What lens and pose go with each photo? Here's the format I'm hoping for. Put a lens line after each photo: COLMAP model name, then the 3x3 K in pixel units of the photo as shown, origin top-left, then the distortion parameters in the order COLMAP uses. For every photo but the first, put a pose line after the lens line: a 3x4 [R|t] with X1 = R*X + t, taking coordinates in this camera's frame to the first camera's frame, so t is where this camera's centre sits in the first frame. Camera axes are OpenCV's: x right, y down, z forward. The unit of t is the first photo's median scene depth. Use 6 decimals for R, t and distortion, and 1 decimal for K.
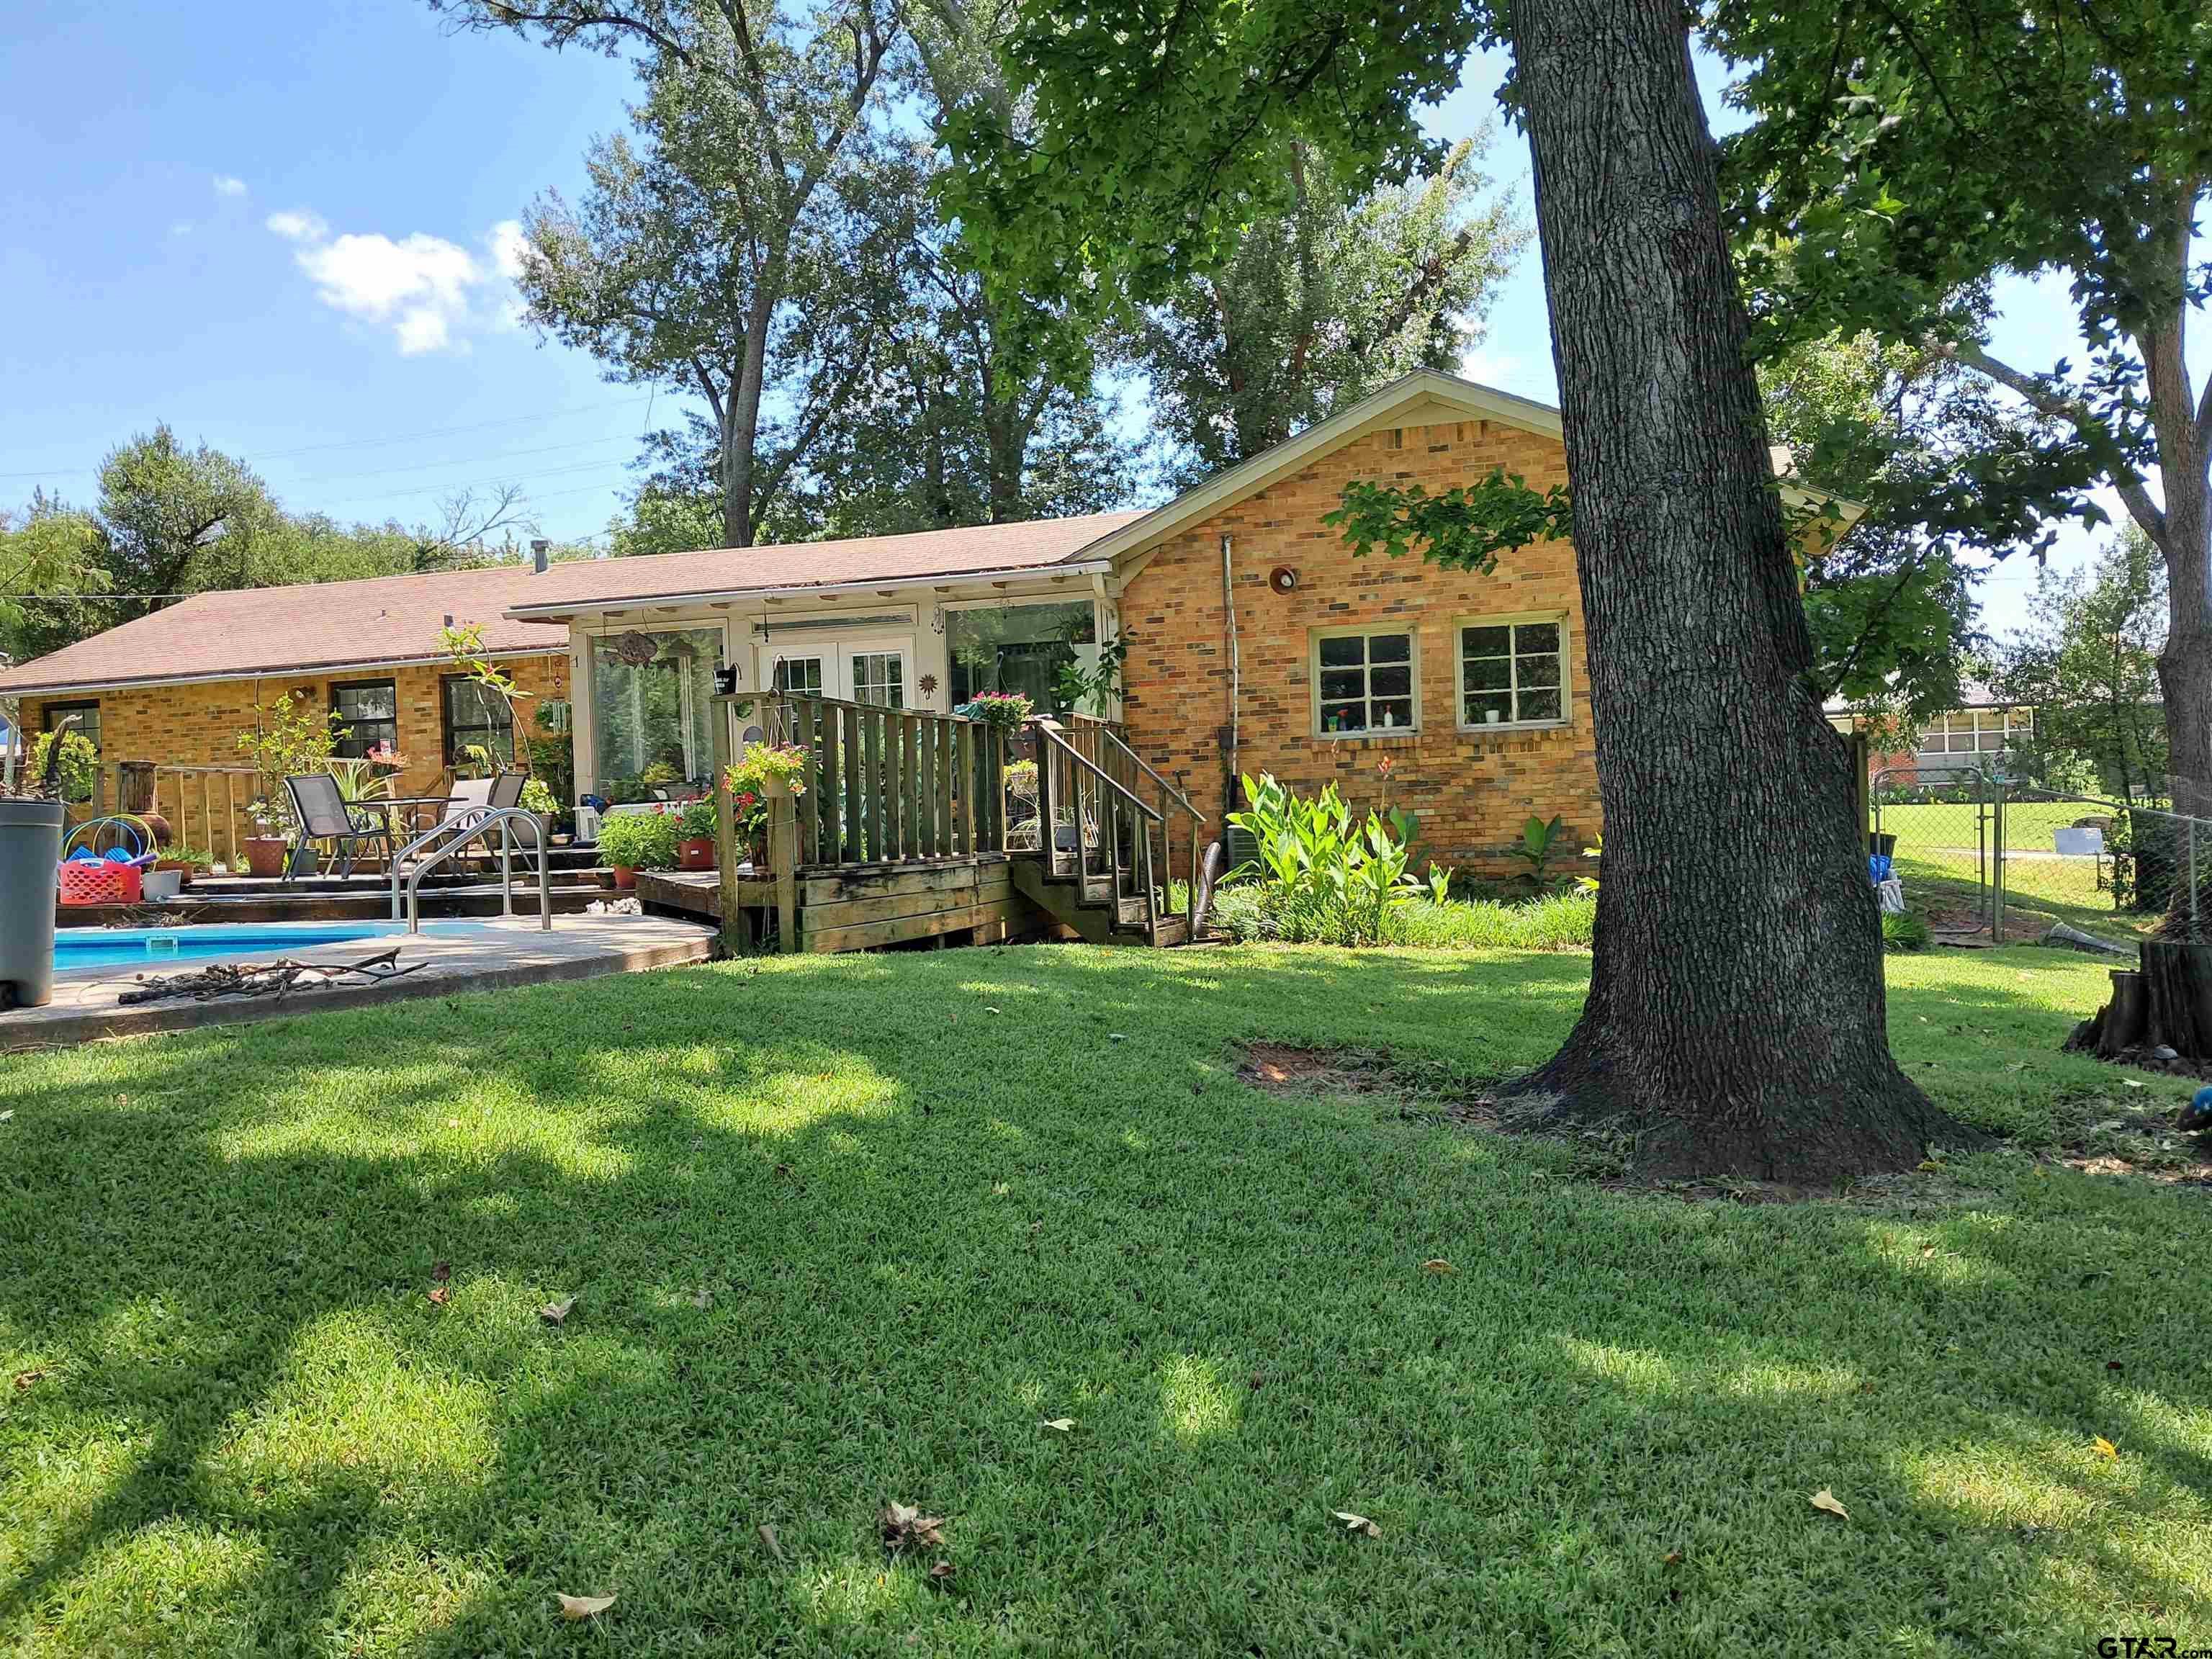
lens RADIAL K [[1724.8, 0, 1106.0], [0, 1724.8, 829.5], [0, 0, 1]] dist [-0.004294, -0.013457]
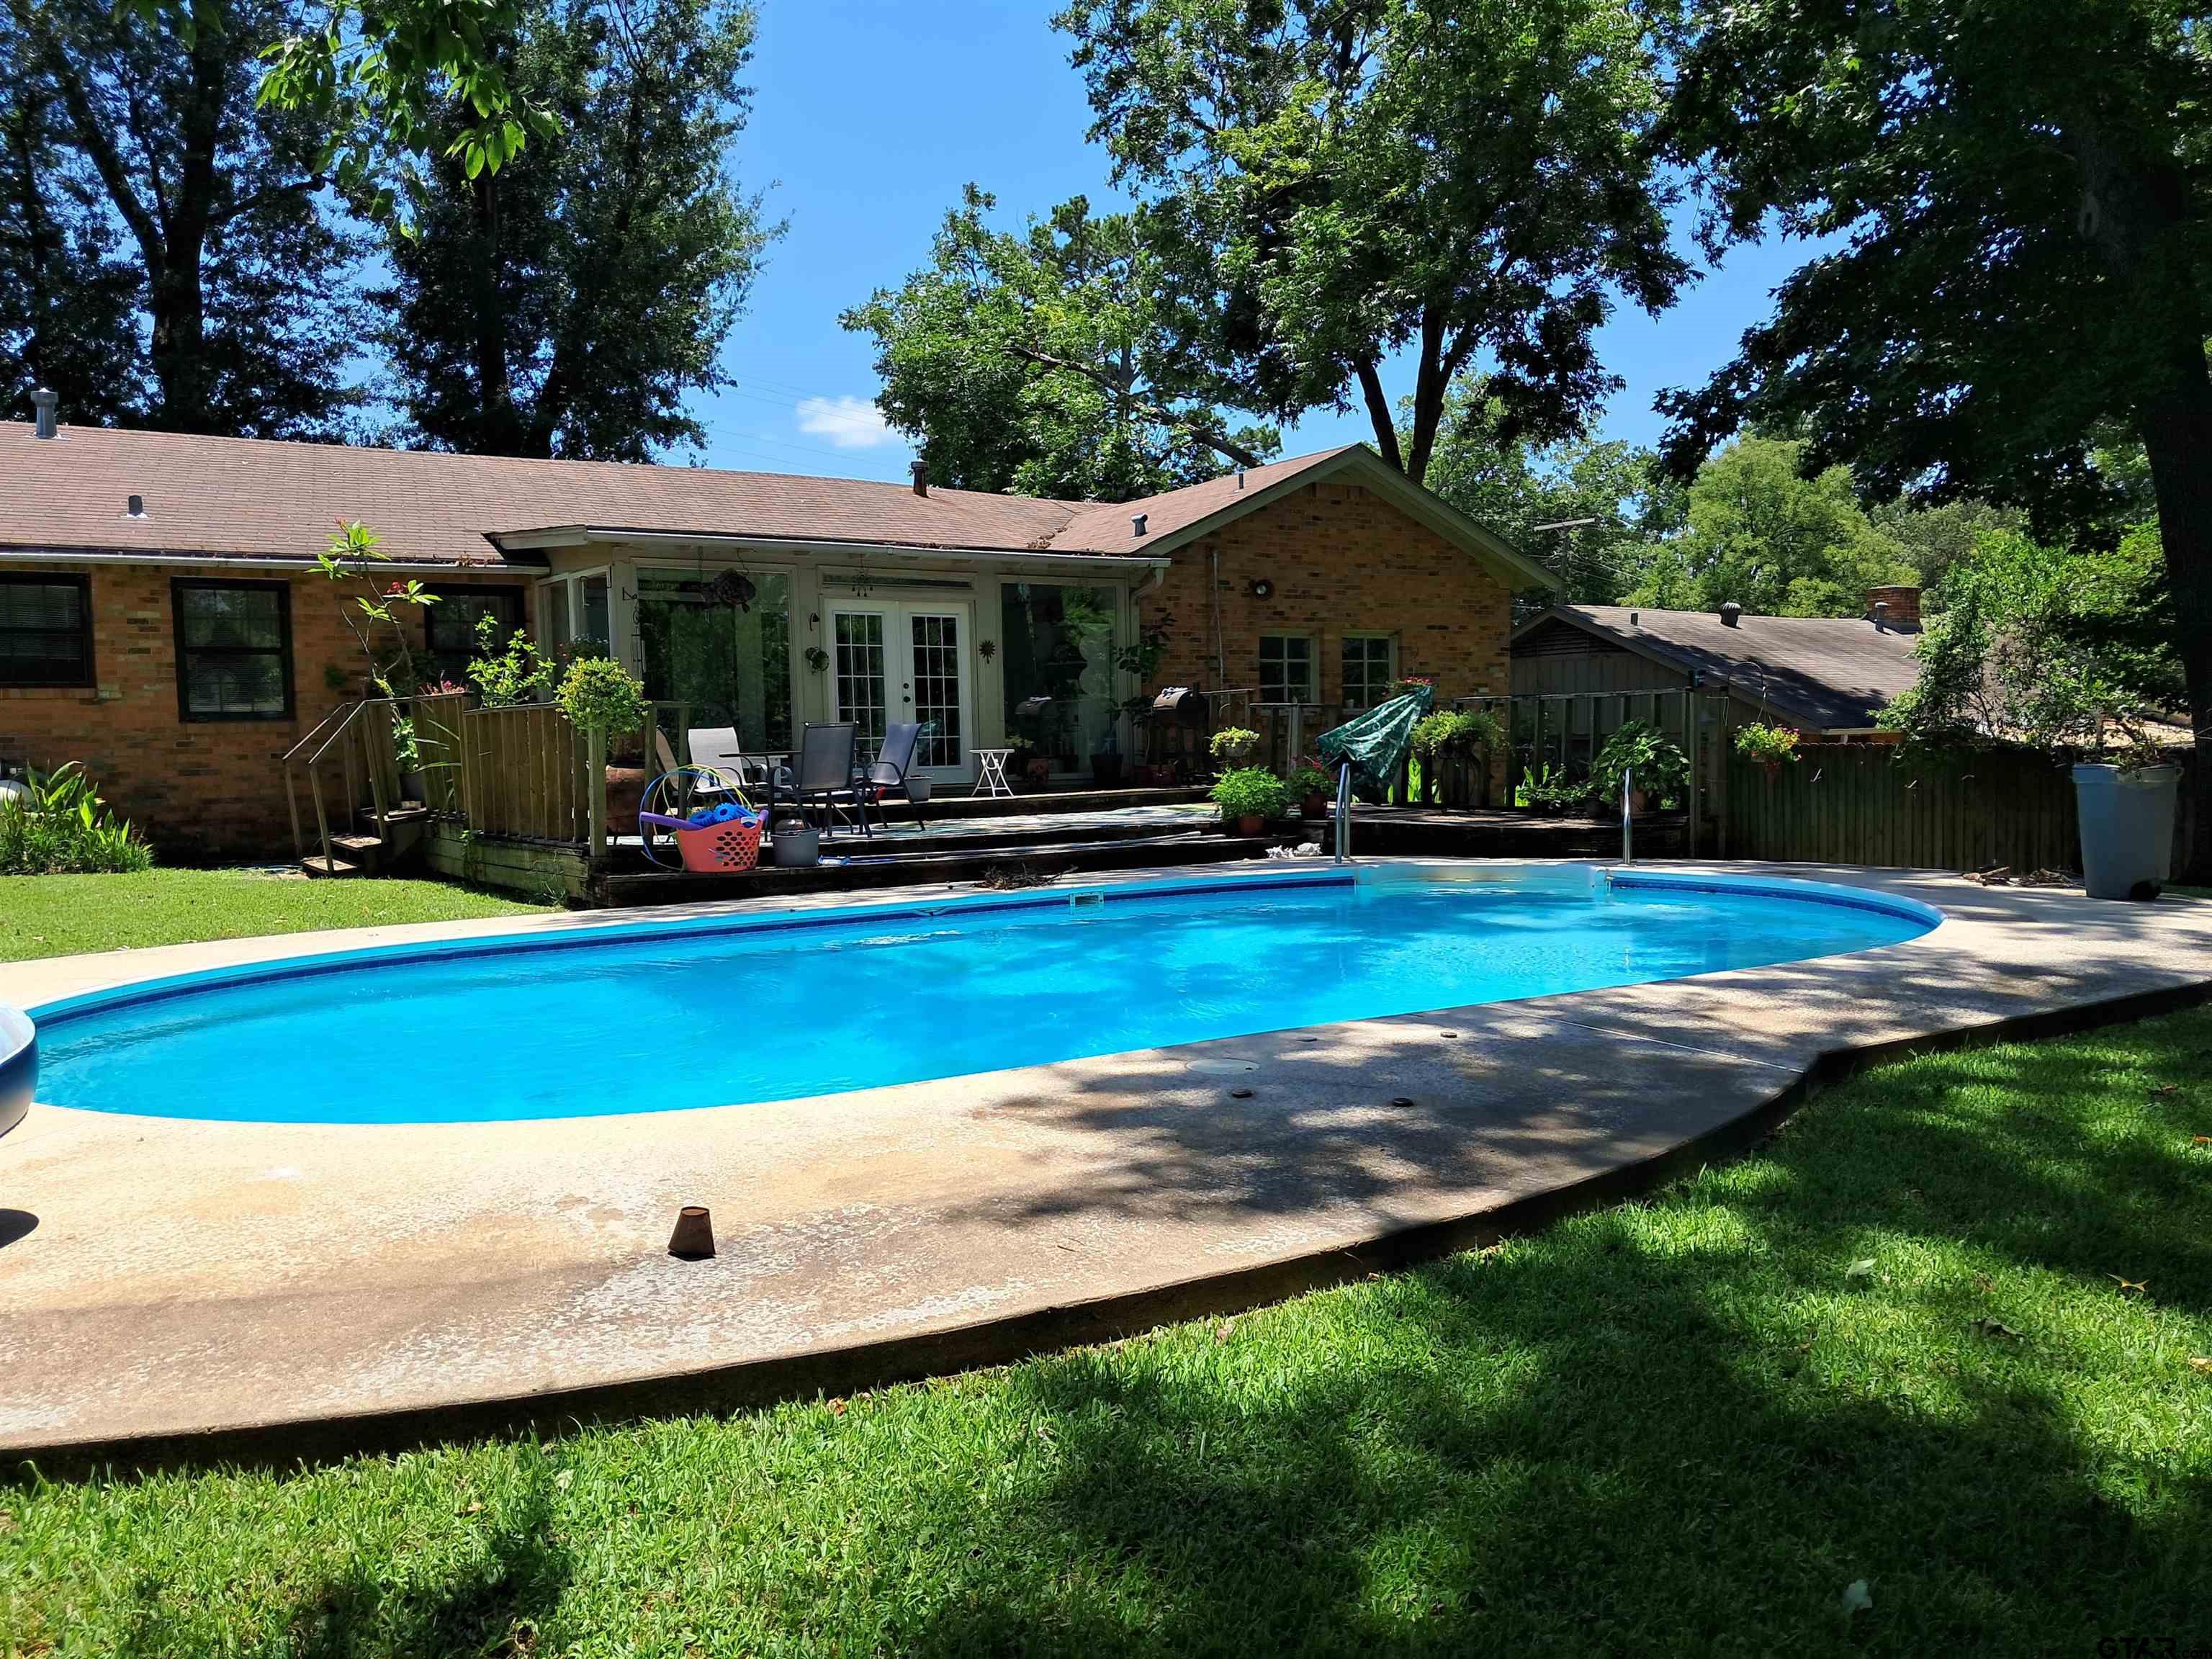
lens RADIAL K [[1724.8, 0, 1106.0], [0, 1724.8, 829.5], [0, 0, 1]] dist [-0.004294, -0.013457]
pose [[0.619148, -0.020255, 0.785013, -0.881818], [-0.001750, 0.999629, 0.027173, -0.002140], [-0.785272, -0.018198, 0.618883, 0.275102]]
